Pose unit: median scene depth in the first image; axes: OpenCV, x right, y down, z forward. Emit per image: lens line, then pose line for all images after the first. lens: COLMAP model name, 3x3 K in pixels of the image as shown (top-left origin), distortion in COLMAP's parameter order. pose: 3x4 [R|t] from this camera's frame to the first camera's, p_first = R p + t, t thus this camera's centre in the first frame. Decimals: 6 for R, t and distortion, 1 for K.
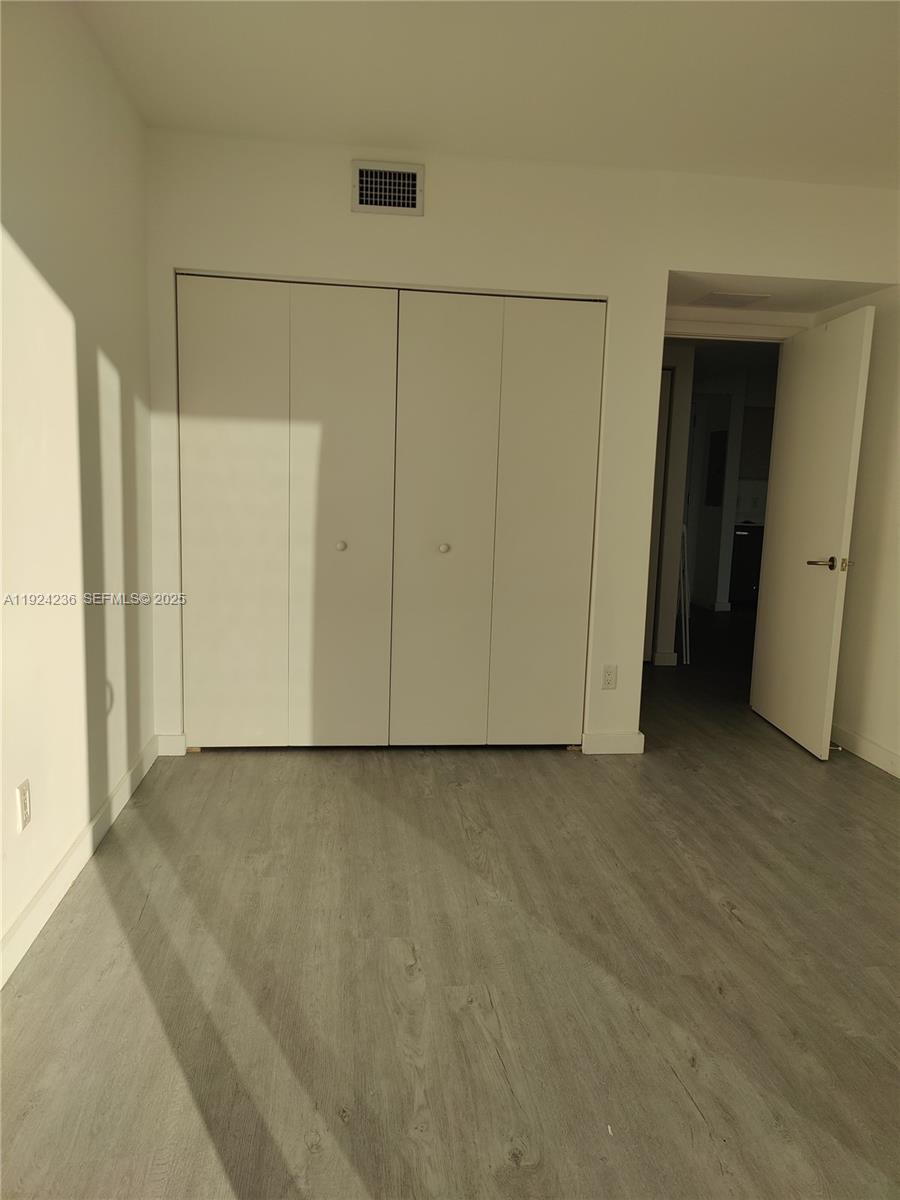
lens RADIAL K [[856.7, 0, 450.0], [0, 856.7, 600.0], [0, 0, 1]] dist [0.009113, -0.001882]
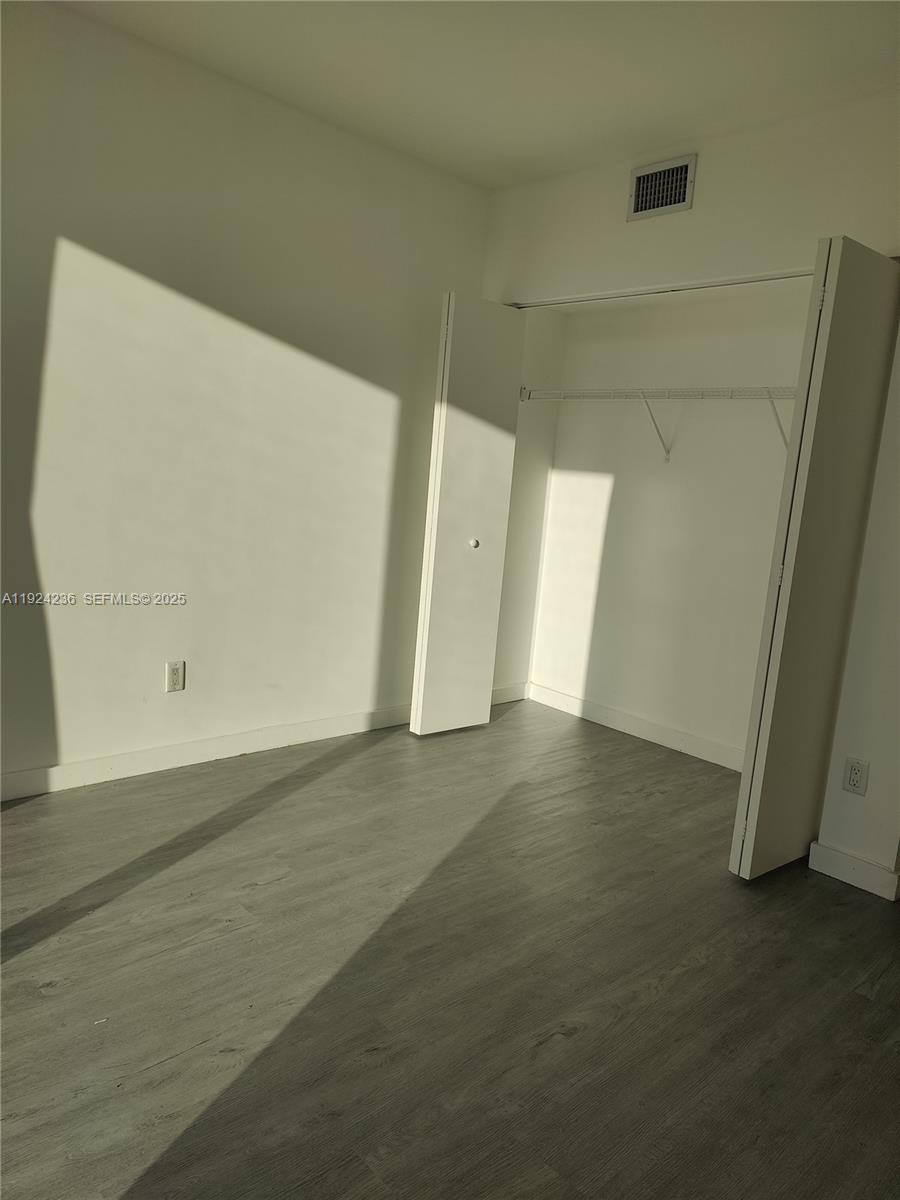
lens RADIAL K [[856.7, 0, 450.0], [0, 856.7, 600.0], [0, 0, 1]] dist [0.009113, -0.001882]
pose [[0.573244, 0.141817, -0.807019, 0.848153], [-0.184846, 0.981901, 0.041249, -0.037618], [0.798263, 0.125529, 0.589083, 0.418715]]
